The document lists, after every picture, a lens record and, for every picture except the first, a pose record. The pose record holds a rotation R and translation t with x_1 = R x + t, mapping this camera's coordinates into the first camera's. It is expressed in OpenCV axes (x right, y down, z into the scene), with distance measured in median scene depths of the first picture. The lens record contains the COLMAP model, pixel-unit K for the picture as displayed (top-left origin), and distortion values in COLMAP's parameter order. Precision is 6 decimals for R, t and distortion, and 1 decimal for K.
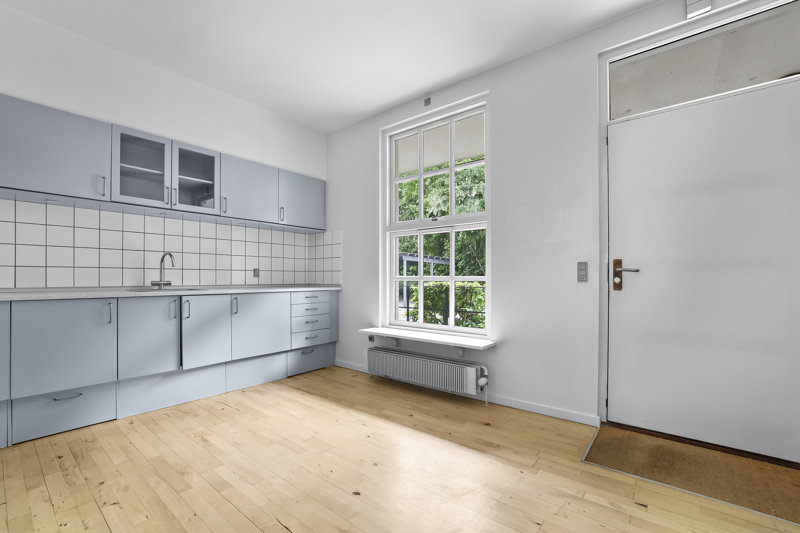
lens RADIAL K [[352.1, 0, 395.7], [0, 352.1, 277.9], [0, 0, 1]] dist [-0.002019, 0.000202]
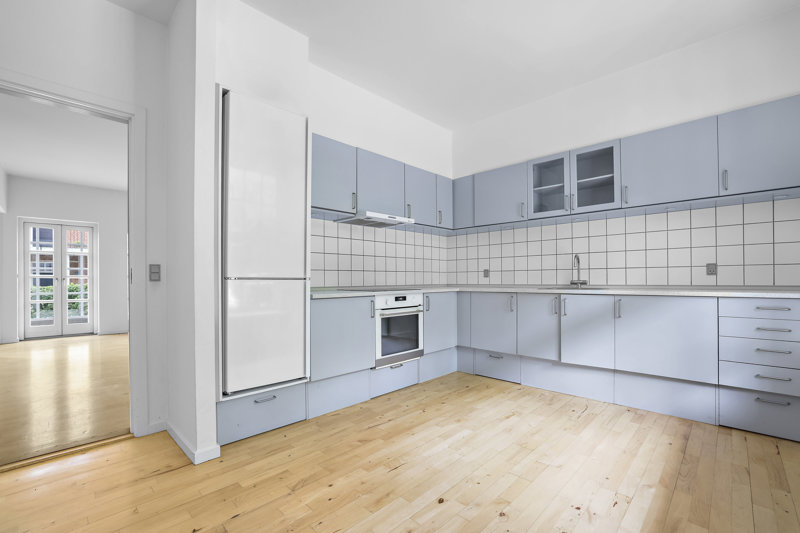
lens RADIAL K [[352.1, 0, 395.7], [0, 352.1, 277.9], [0, 0, 1]] dist [-0.002019, 0.000202]
pose [[-0.080000, -0.003420, -0.996789, 0.518359], [0.008626, 0.999954, -0.004123, 0.001037], [0.996758, -0.008929, -0.079967, 0.573478]]
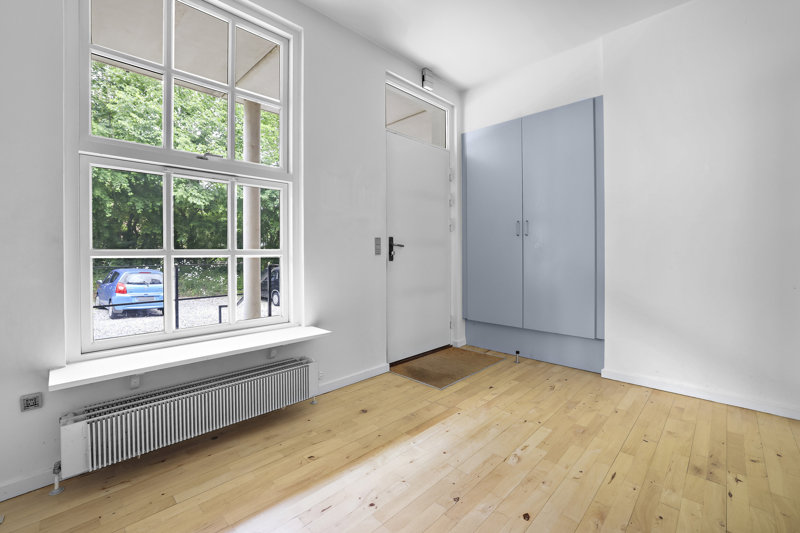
lens RADIAL K [[347.7, 0, 400.0], [0, 347.7, 266.5], [0, 0, 1]] dist [-0.002466, -0.000148]
pose [[0.110576, -0.046585, 0.992775, -0.547297], [0.003913, 0.998914, 0.046437, -0.002903], [-0.993860, -0.001250, 0.110638, 0.719596]]
